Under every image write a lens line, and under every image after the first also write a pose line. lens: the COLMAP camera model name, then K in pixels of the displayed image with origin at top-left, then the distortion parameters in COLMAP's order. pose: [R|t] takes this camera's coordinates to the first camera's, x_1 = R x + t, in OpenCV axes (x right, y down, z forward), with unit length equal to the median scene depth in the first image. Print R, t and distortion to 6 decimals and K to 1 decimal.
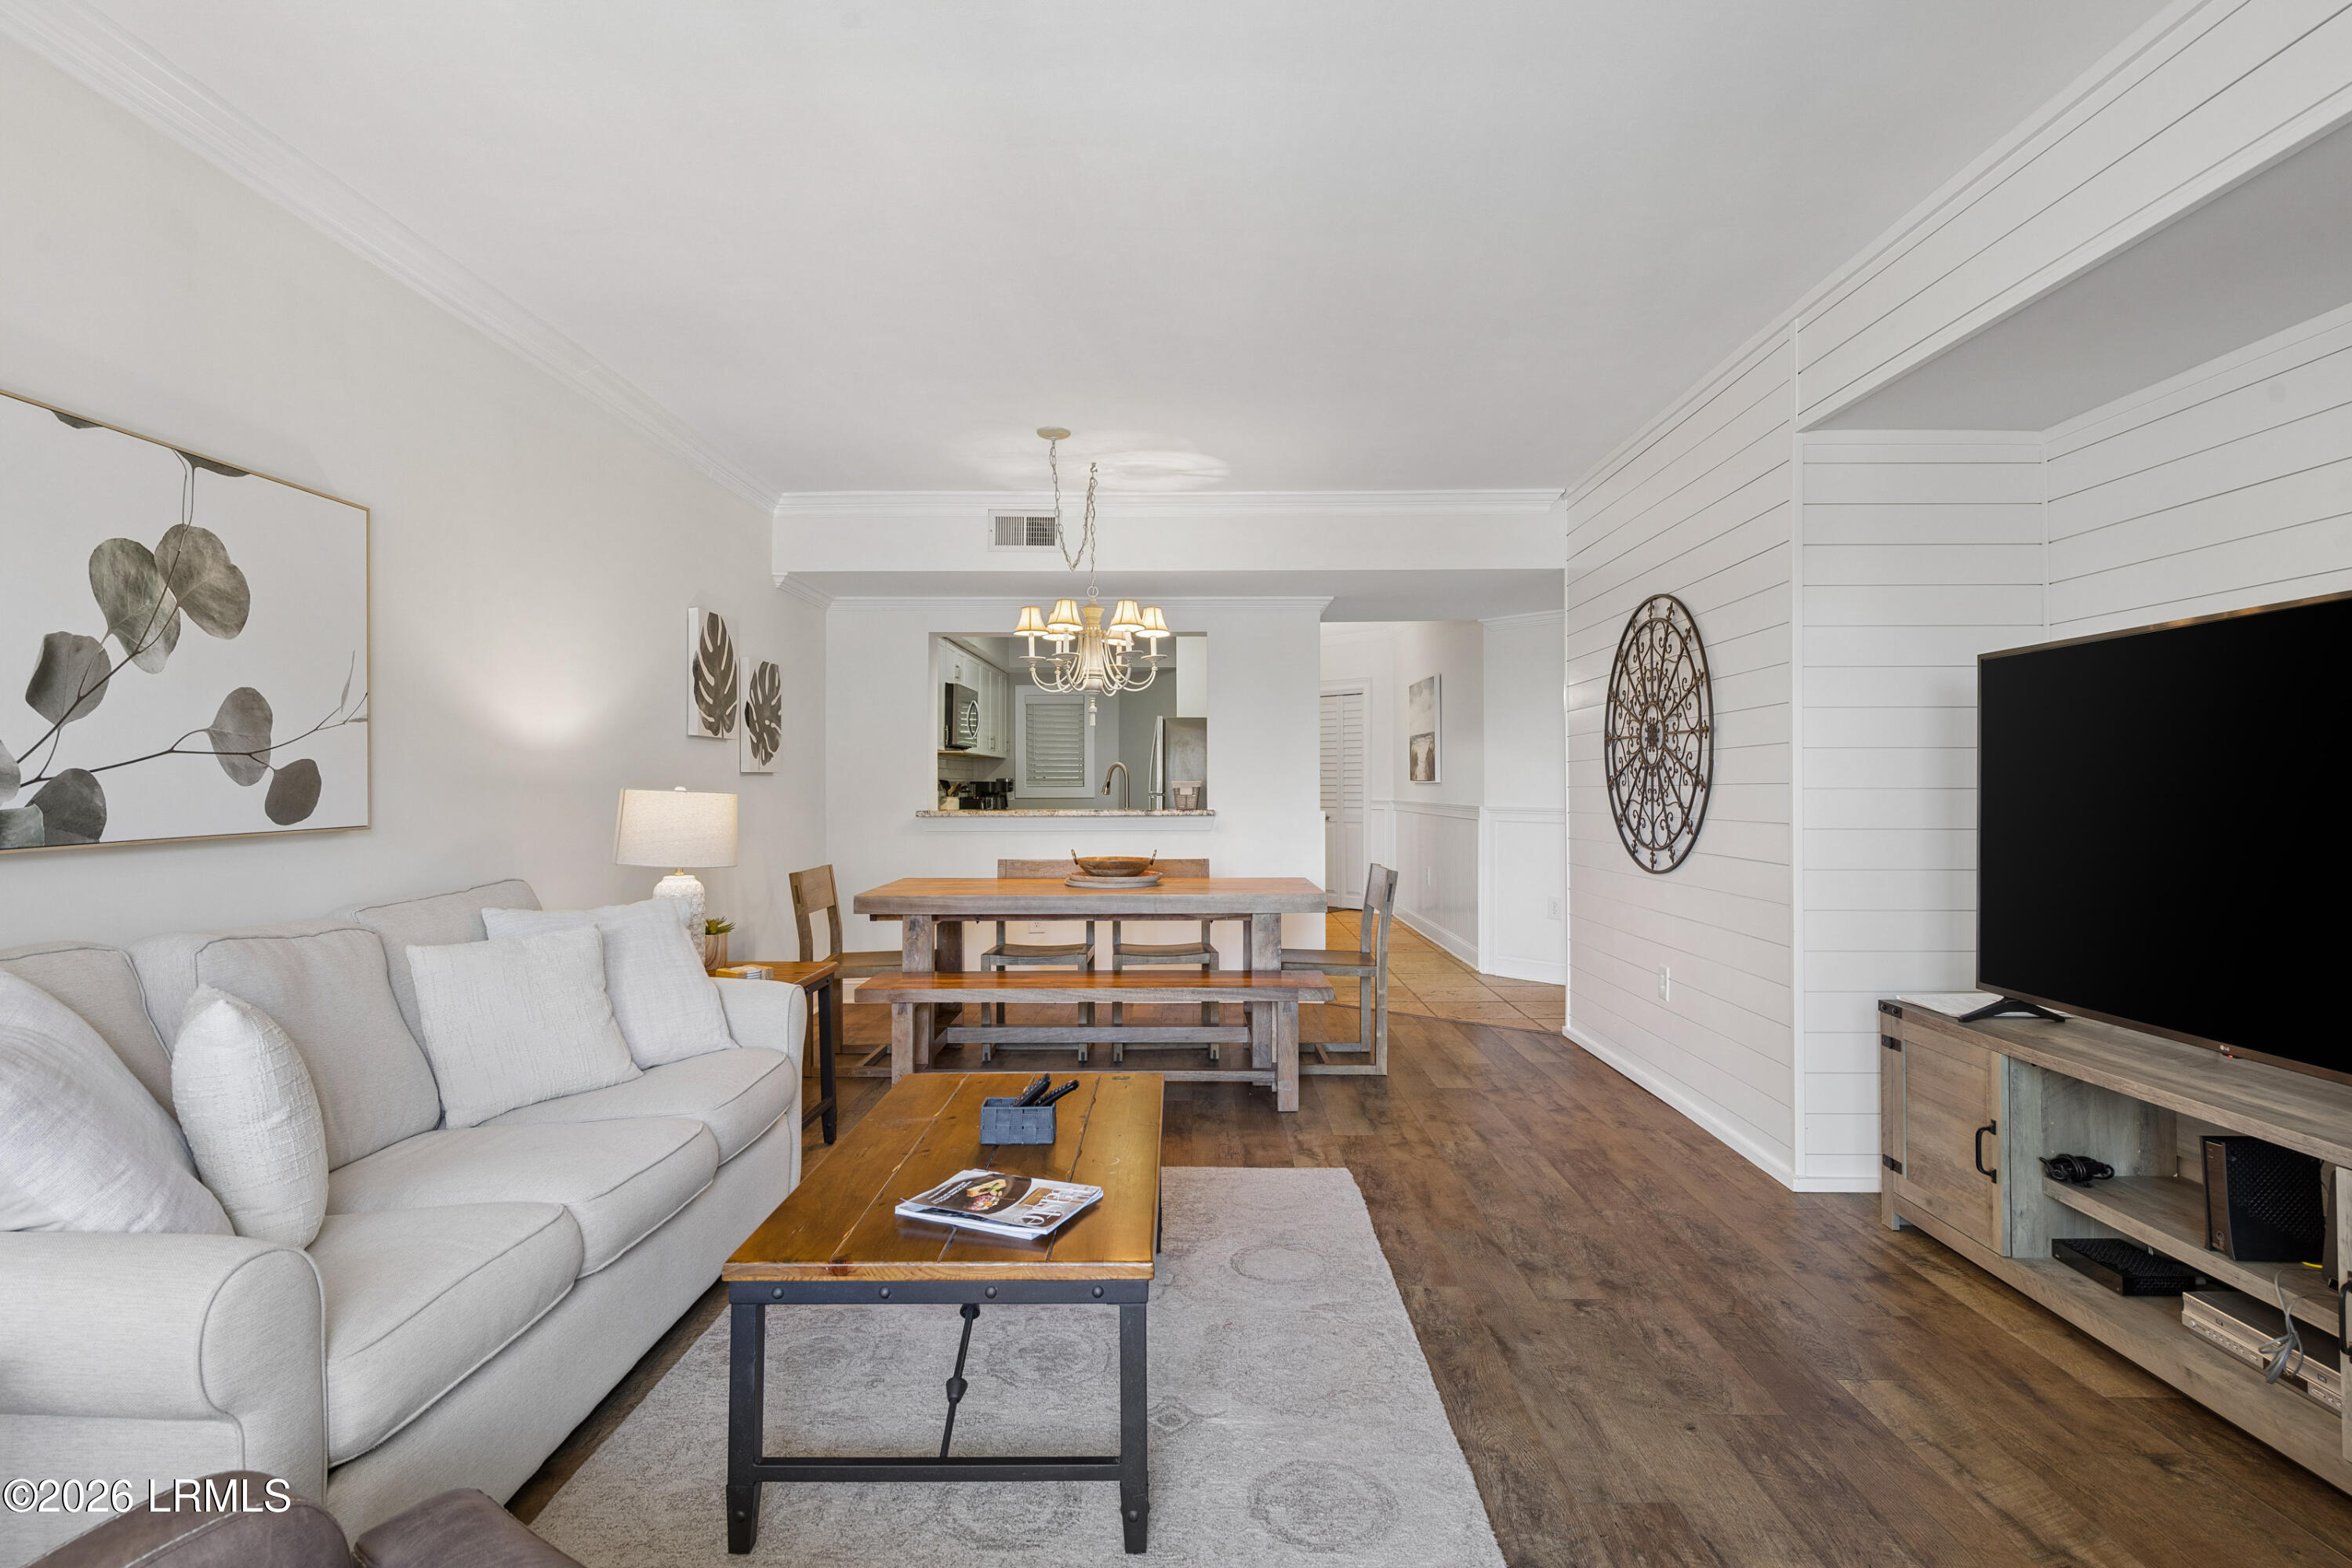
lens RADIAL K [[1194.4, 0, 1182.2], [0, 1194.4, 775.7], [0, 0, 1]] dist [0.003119, 0.001210]
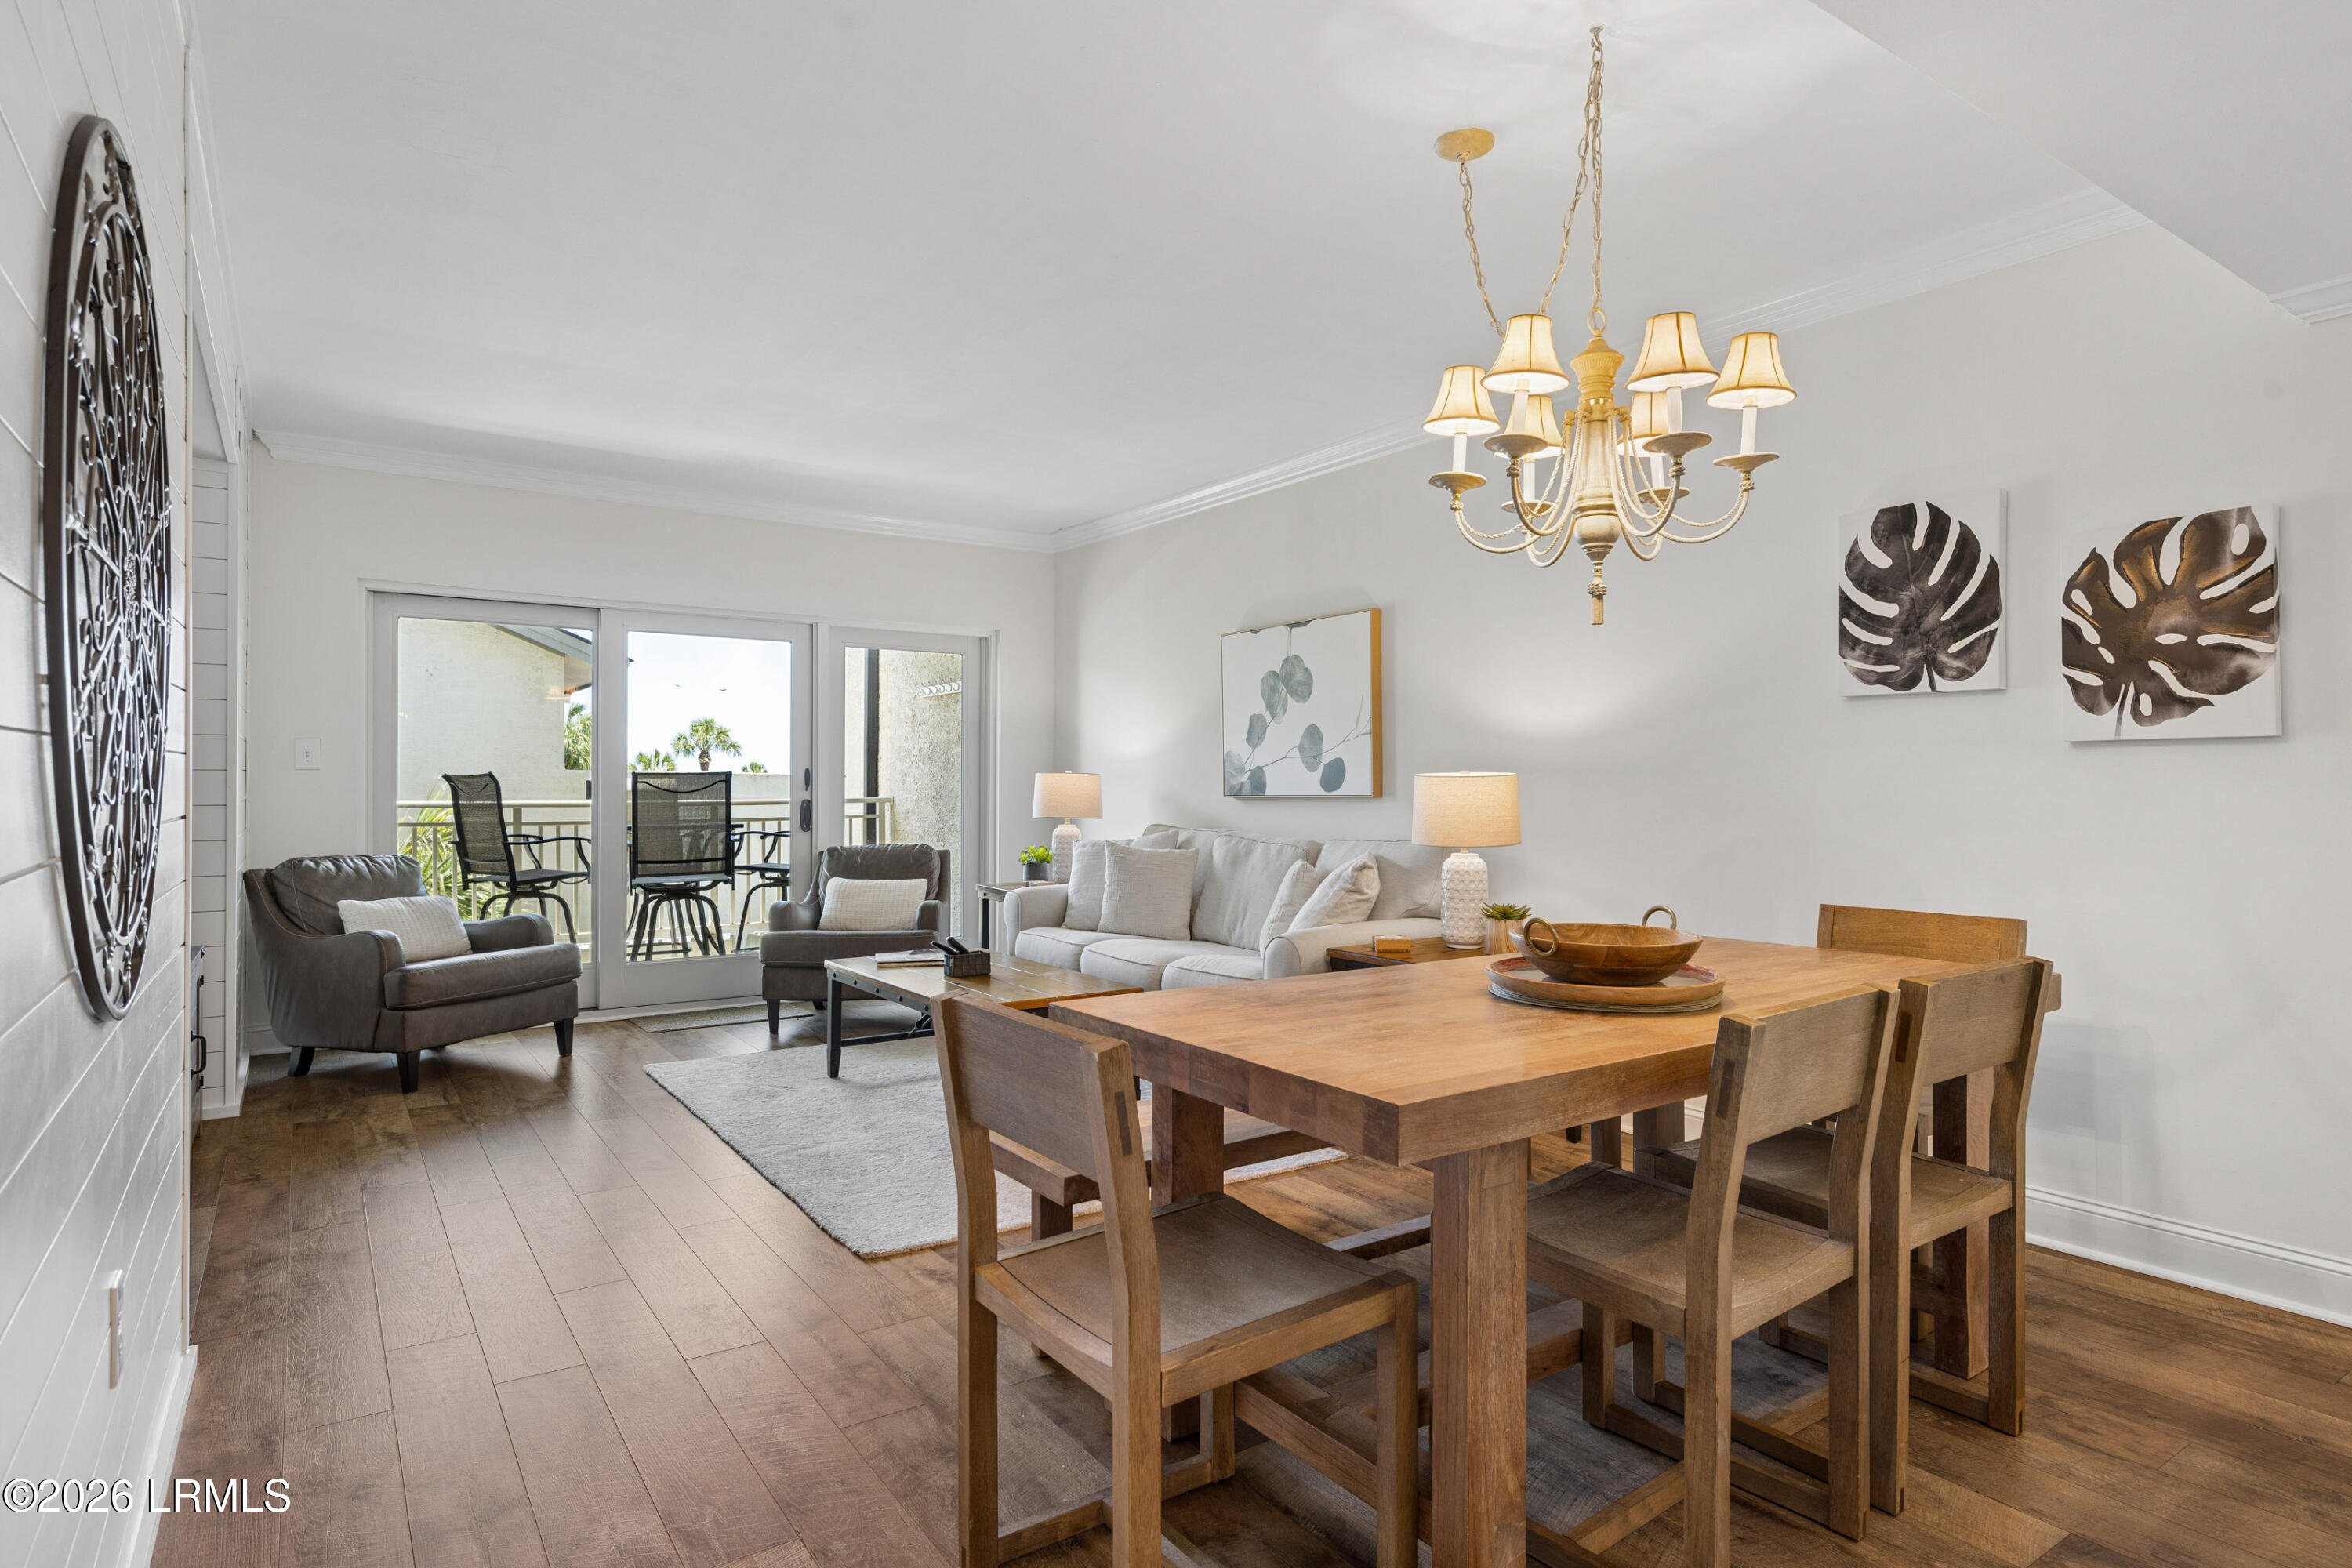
lens RADIAL K [[1265.3, 0, 1188.3], [0, 1265.3, 790.0], [0, 0, 1]] dist [-0.000606, -0.000406]
pose [[-0.816162, 0.001615, -0.577822, 0.415683], [0.002353, 0.999997, -0.000529, 0.025406], [0.577819, -0.001791, -0.816163, 1.691800]]
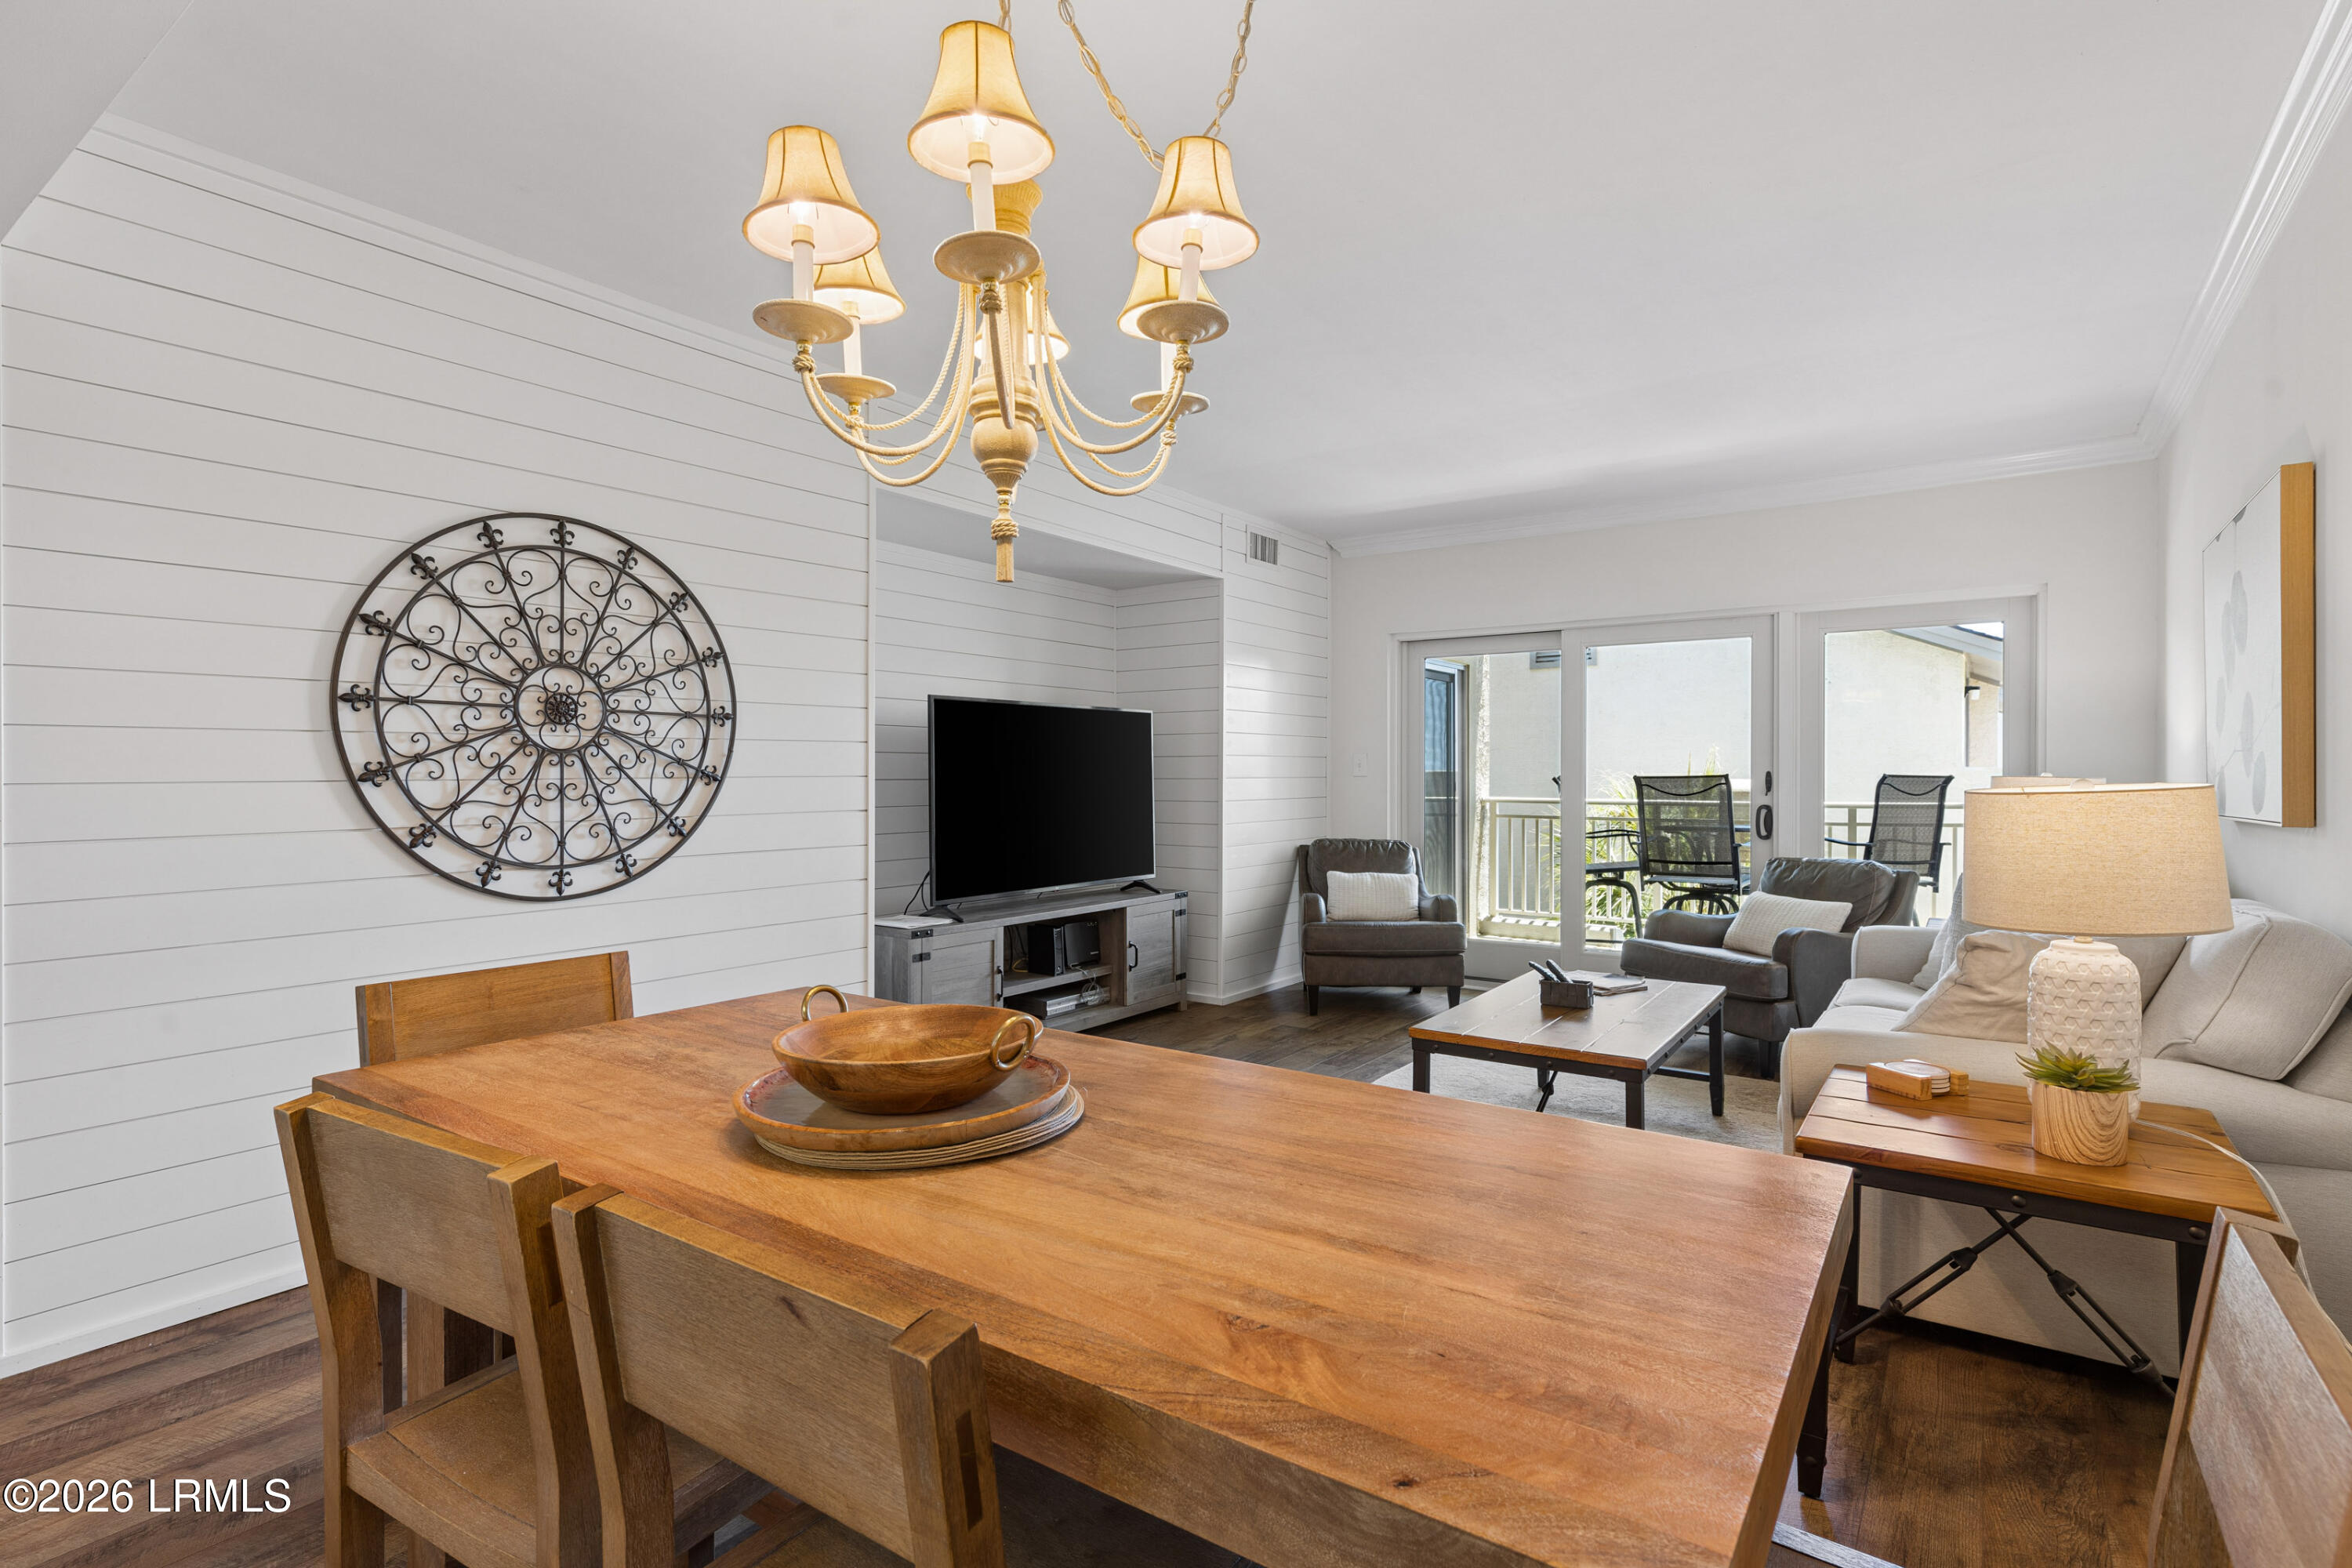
lens RADIAL K [[1138.2, 0, 1176.0], [0, 1138.2, 784.0], [0, 0, 1]] dist [0.004664, 0.000615]
pose [[-0.816135, -0.003031, 0.577853, -0.364956], [-0.003385, 0.999994, 0.000465, 0.011595], [-0.577851, -0.001577, -0.816141, 1.585779]]
